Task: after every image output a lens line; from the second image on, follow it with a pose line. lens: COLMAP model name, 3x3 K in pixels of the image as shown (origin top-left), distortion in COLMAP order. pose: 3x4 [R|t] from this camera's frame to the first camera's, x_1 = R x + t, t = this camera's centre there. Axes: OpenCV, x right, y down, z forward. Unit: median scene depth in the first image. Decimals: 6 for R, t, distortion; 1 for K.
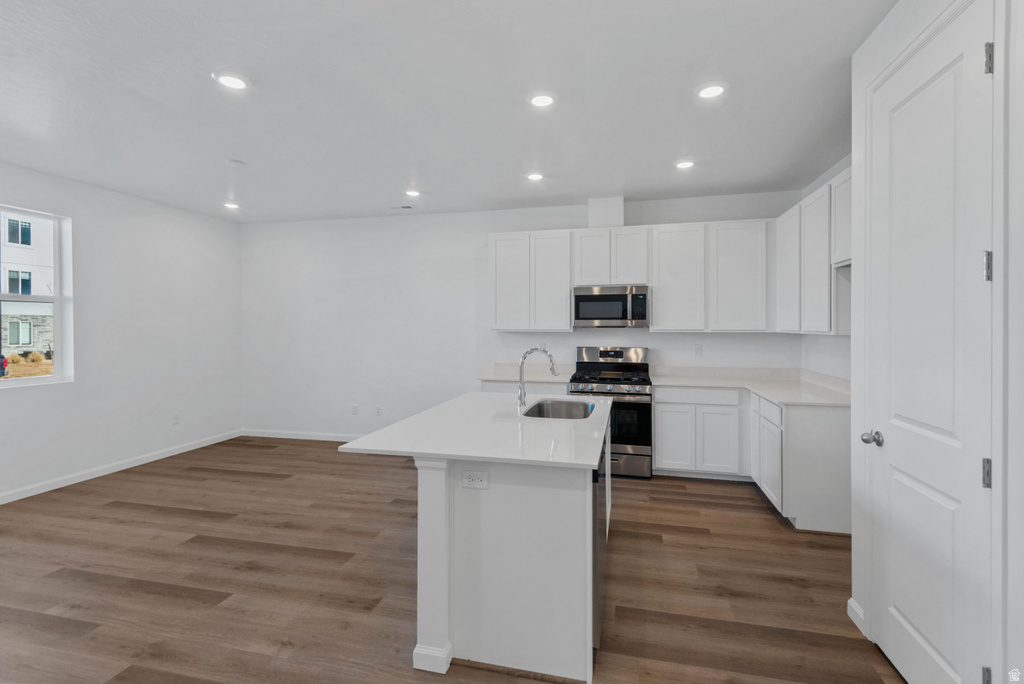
lens RADIAL K [[472.6, 0, 512.5], [0, 472.6, 324.0], [0, 0, 1]] dist [0.036651, -0.018760]
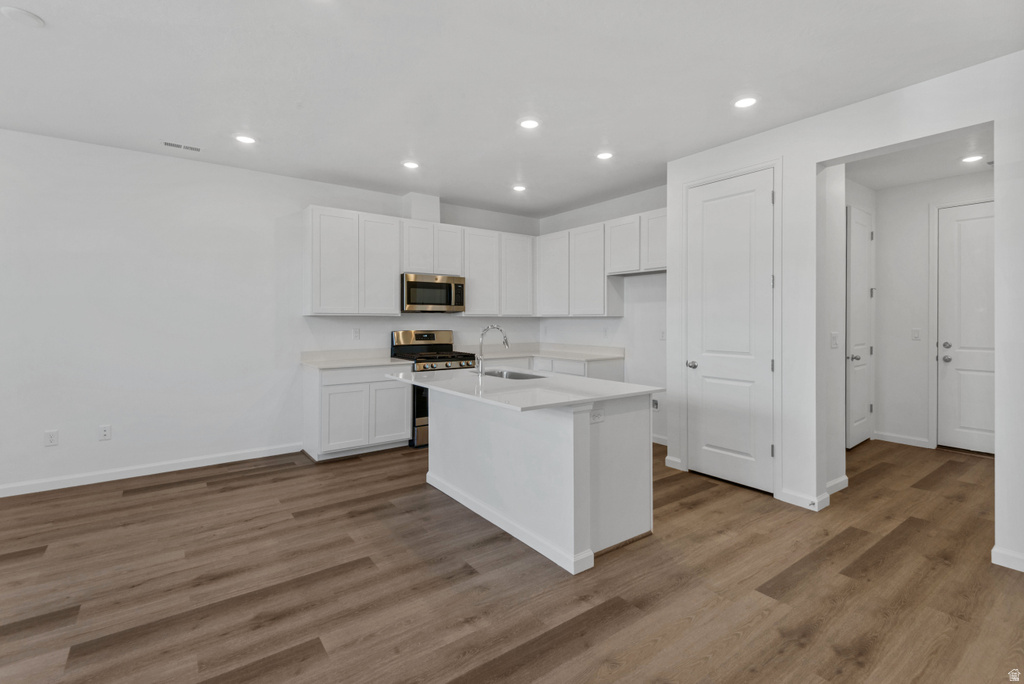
lens RADIAL K [[472.6, 0, 512.5], [0, 472.6, 324.0], [0, 0, 1]] dist [0.036651, -0.018760]
pose [[0.641651, -0.005288, 0.766979, -0.648577], [-0.001786, 0.999963, 0.008388, 0.030372], [-0.766995, -0.006752, 0.641618, 0.174070]]
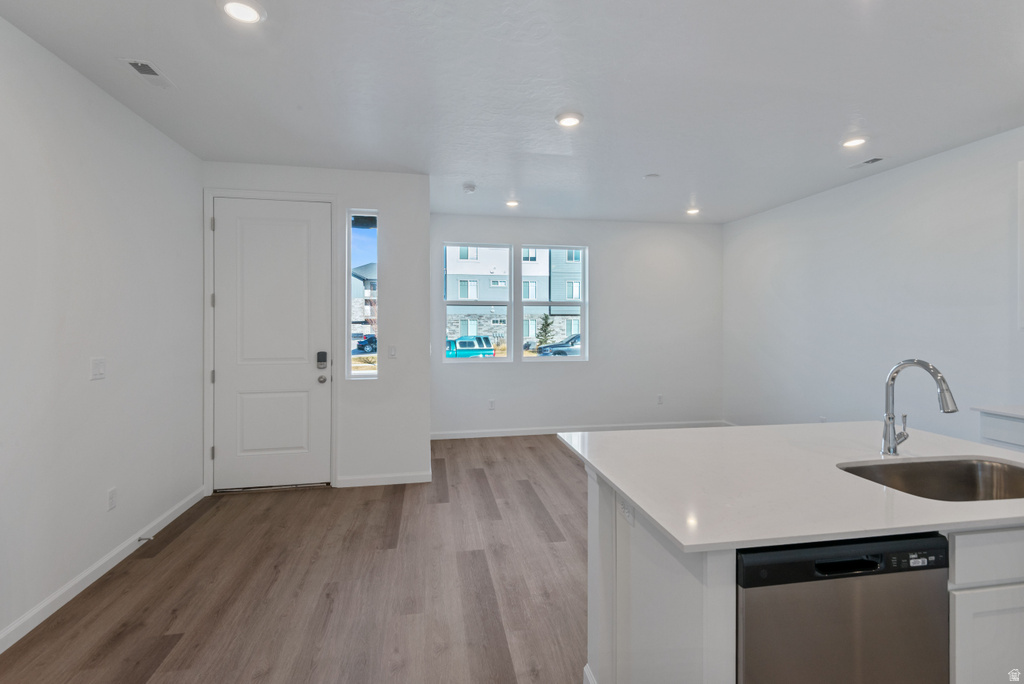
lens RADIAL K [[467.1, 0, 509.2], [0, 467.1, 320.4], [0, 0, 1]] dist [0.036064, -0.017395]
pose [[0.404824, -0.002993, -0.914390, 0.305175], [0.003903, 0.999991, -0.001545, 0.000496], [0.914386, -0.002943, 0.404832, 0.254672]]
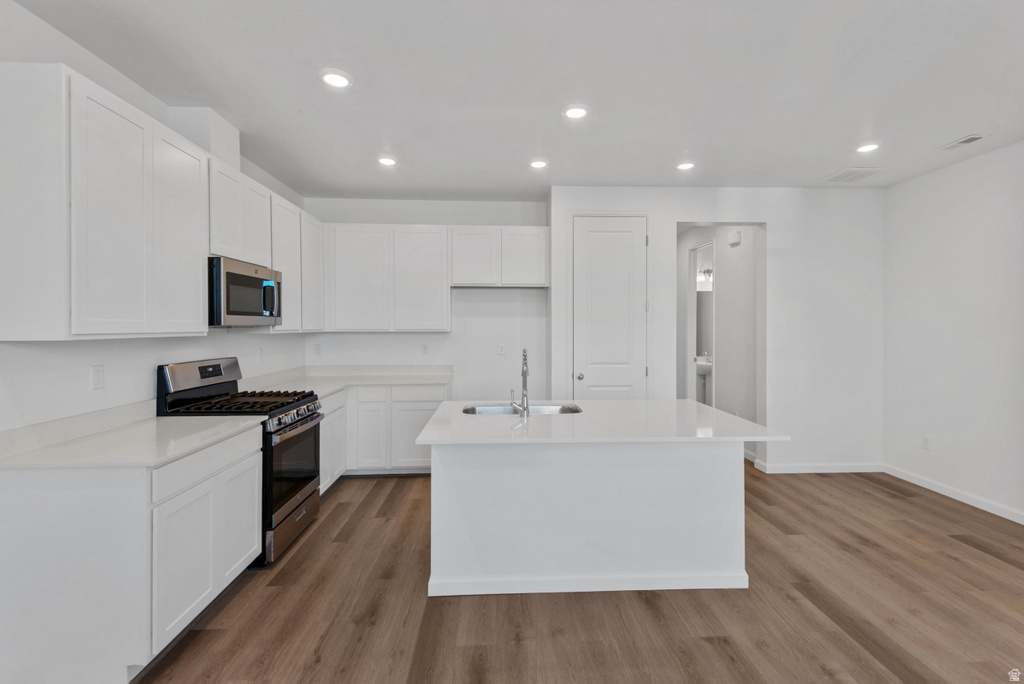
lens RADIAL K [[478.0, 0, 515.2], [0, 478.0, 327.3], [0, 0, 1]] dist [0.031748, -0.018686]
pose [[-0.290524, -0.003004, 0.956863, -0.658404], [0.000431, 0.999995, 0.003270, 0.004841], [-0.956868, 0.001362, -0.290521, 1.027225]]
